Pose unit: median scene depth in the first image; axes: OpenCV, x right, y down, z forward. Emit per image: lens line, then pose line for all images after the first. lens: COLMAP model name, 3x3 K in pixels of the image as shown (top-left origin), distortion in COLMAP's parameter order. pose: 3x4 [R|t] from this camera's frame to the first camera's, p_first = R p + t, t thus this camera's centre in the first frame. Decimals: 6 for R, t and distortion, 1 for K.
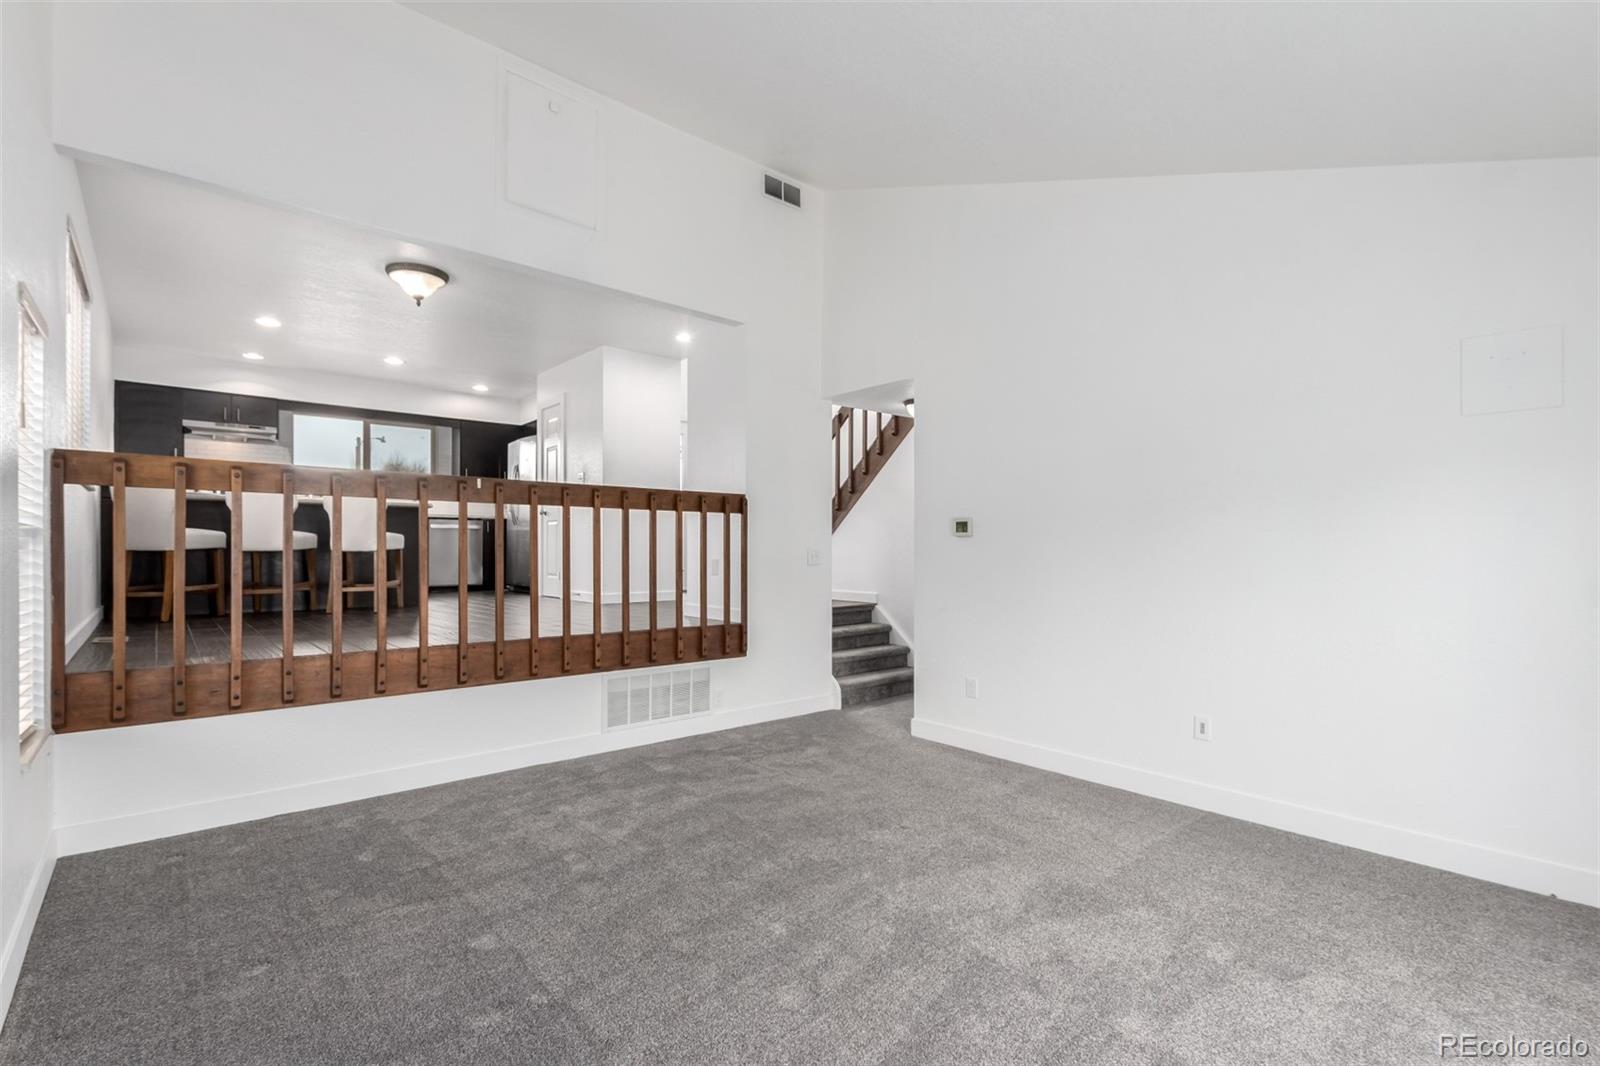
lens RADIAL K [[739.5, 0, 810.2], [0, 739.5, 543.3], [0, 0, 1]] dist [0.004153, -0.003810]
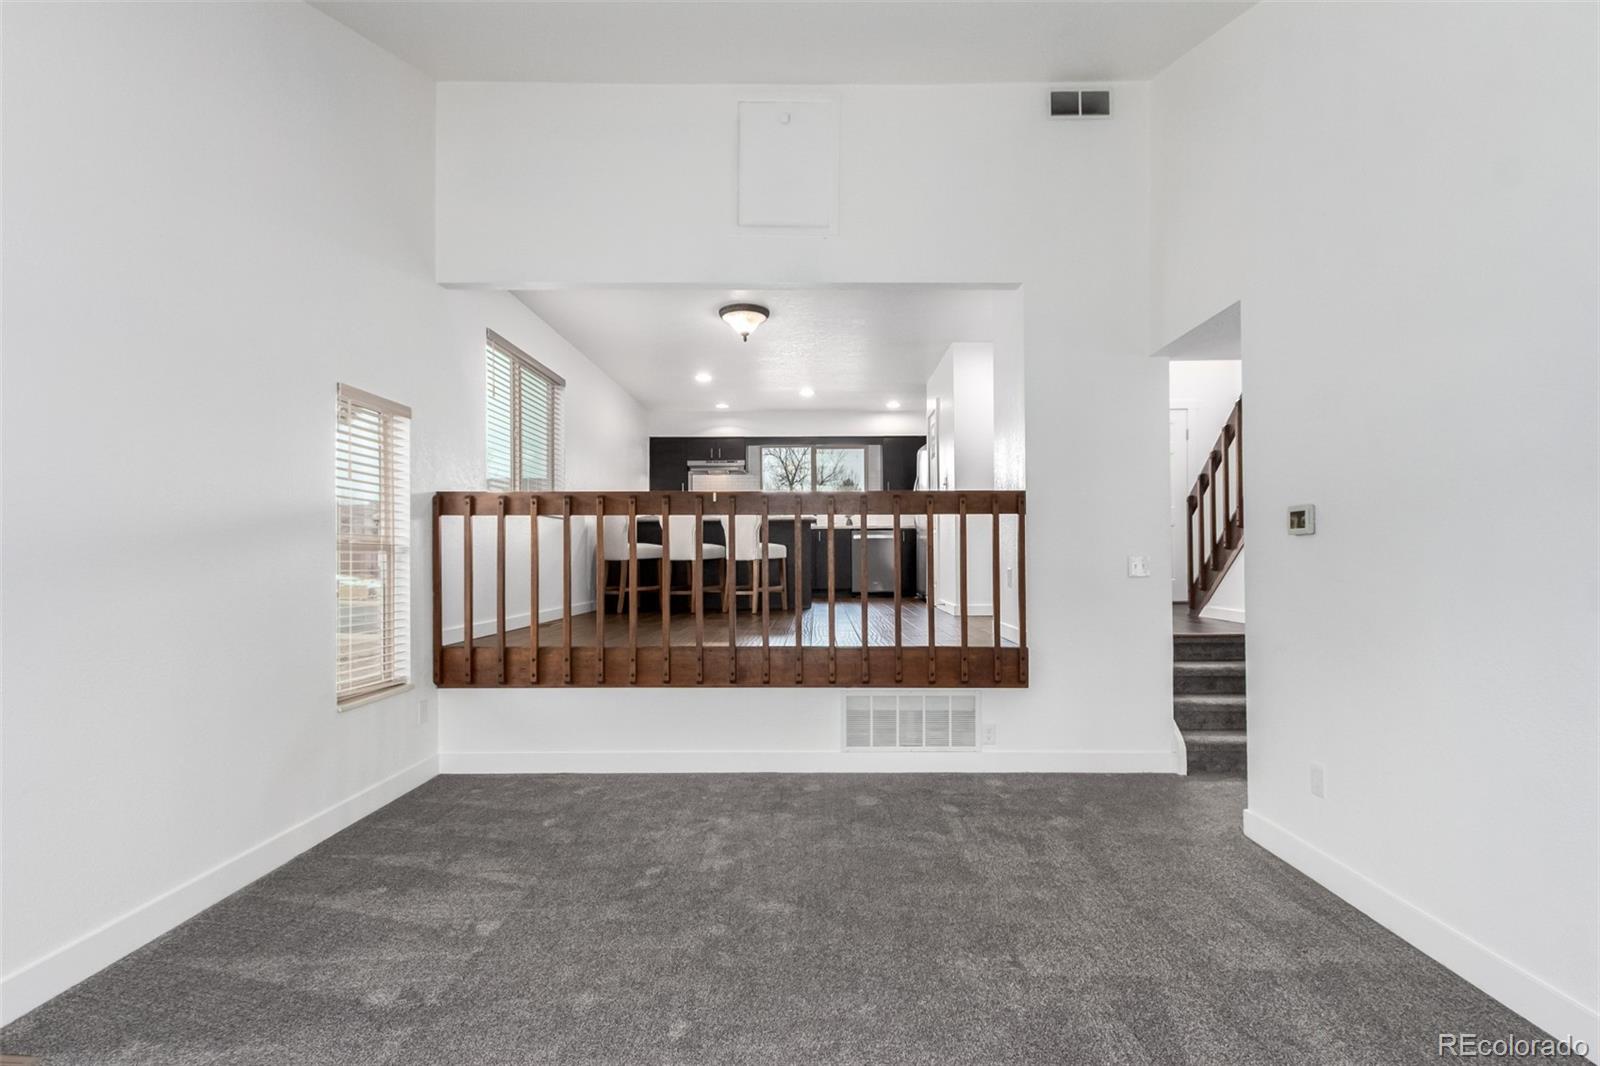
lens RADIAL K [[739.5, 0, 804.0], [0, 739.5, 547.2], [0, 0, 1]] dist [0.004153, -0.003810]
pose [[0.744601, -0.014588, -0.667350, 0.277664], [0.011352, 0.999893, -0.009191, 0.001903], [0.667413, -0.000732, 0.744687, 0.225588]]
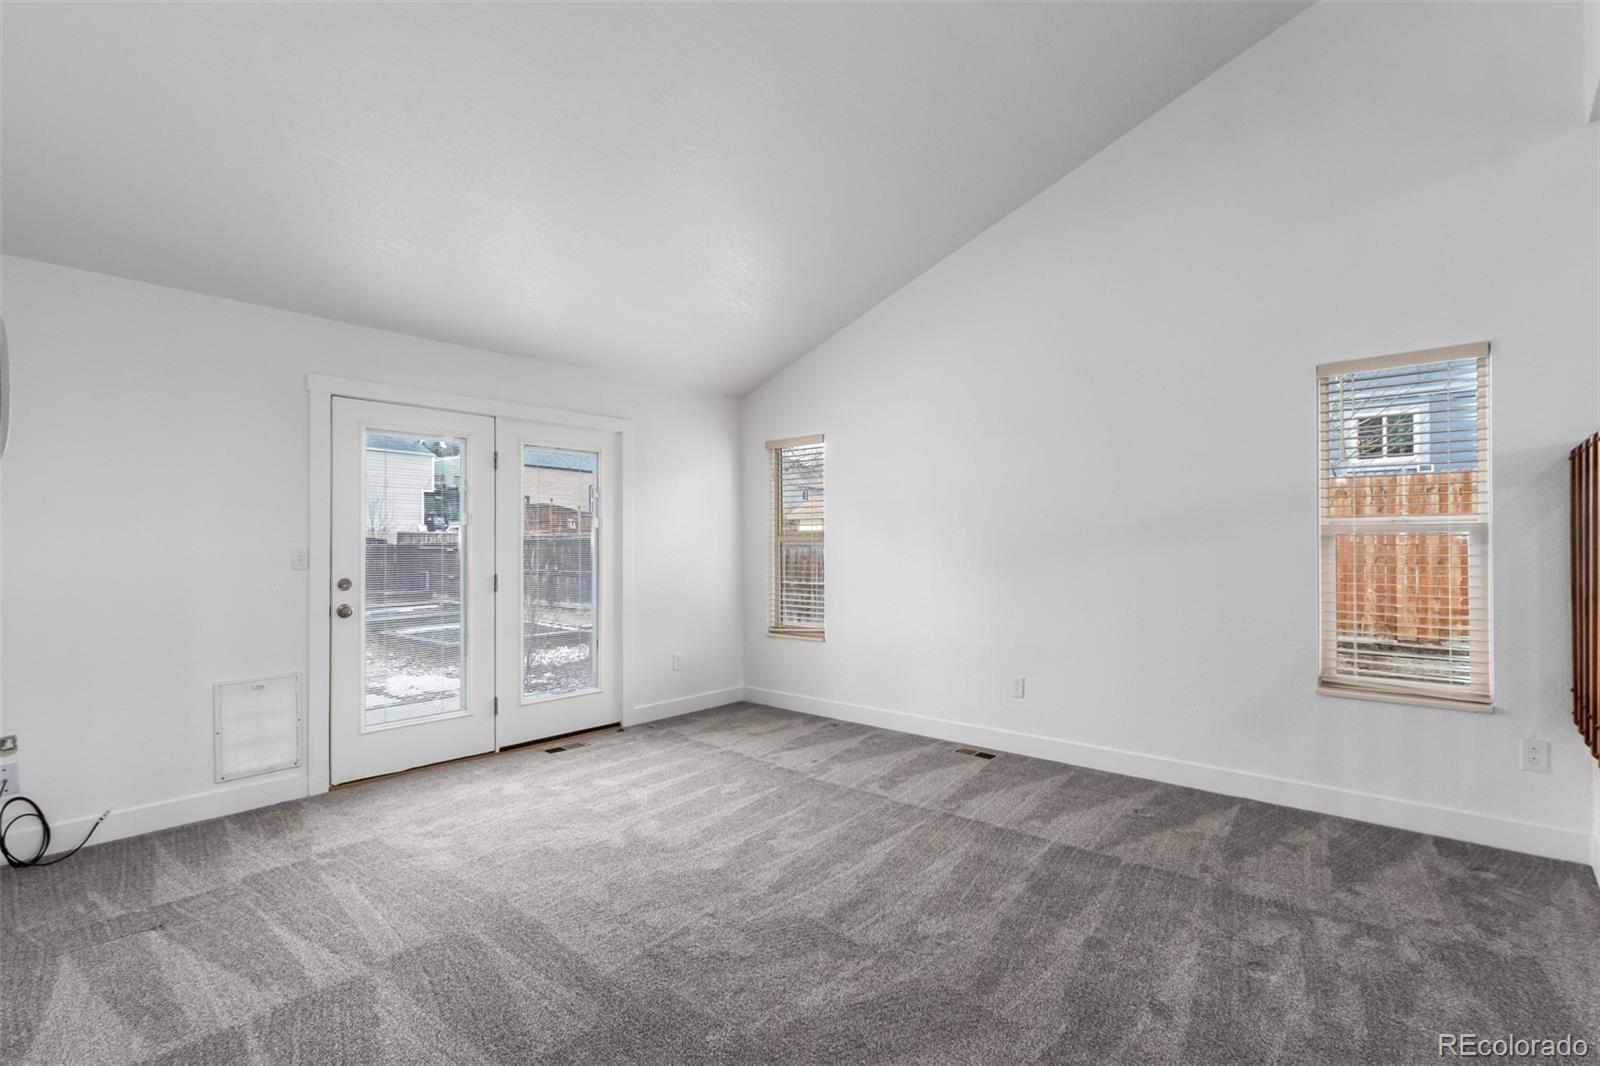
lens RADIAL K [[739.5, 0, 809.5], [0, 739.5, 537.7], [0, 0, 1]] dist [0.004153, -0.003810]
pose [[-0.993021, 0.004484, -0.117855, 0.063472], [0.006353, 0.999860, -0.015488, 0.005668], [0.117769, -0.016128, -0.992910, 1.014064]]
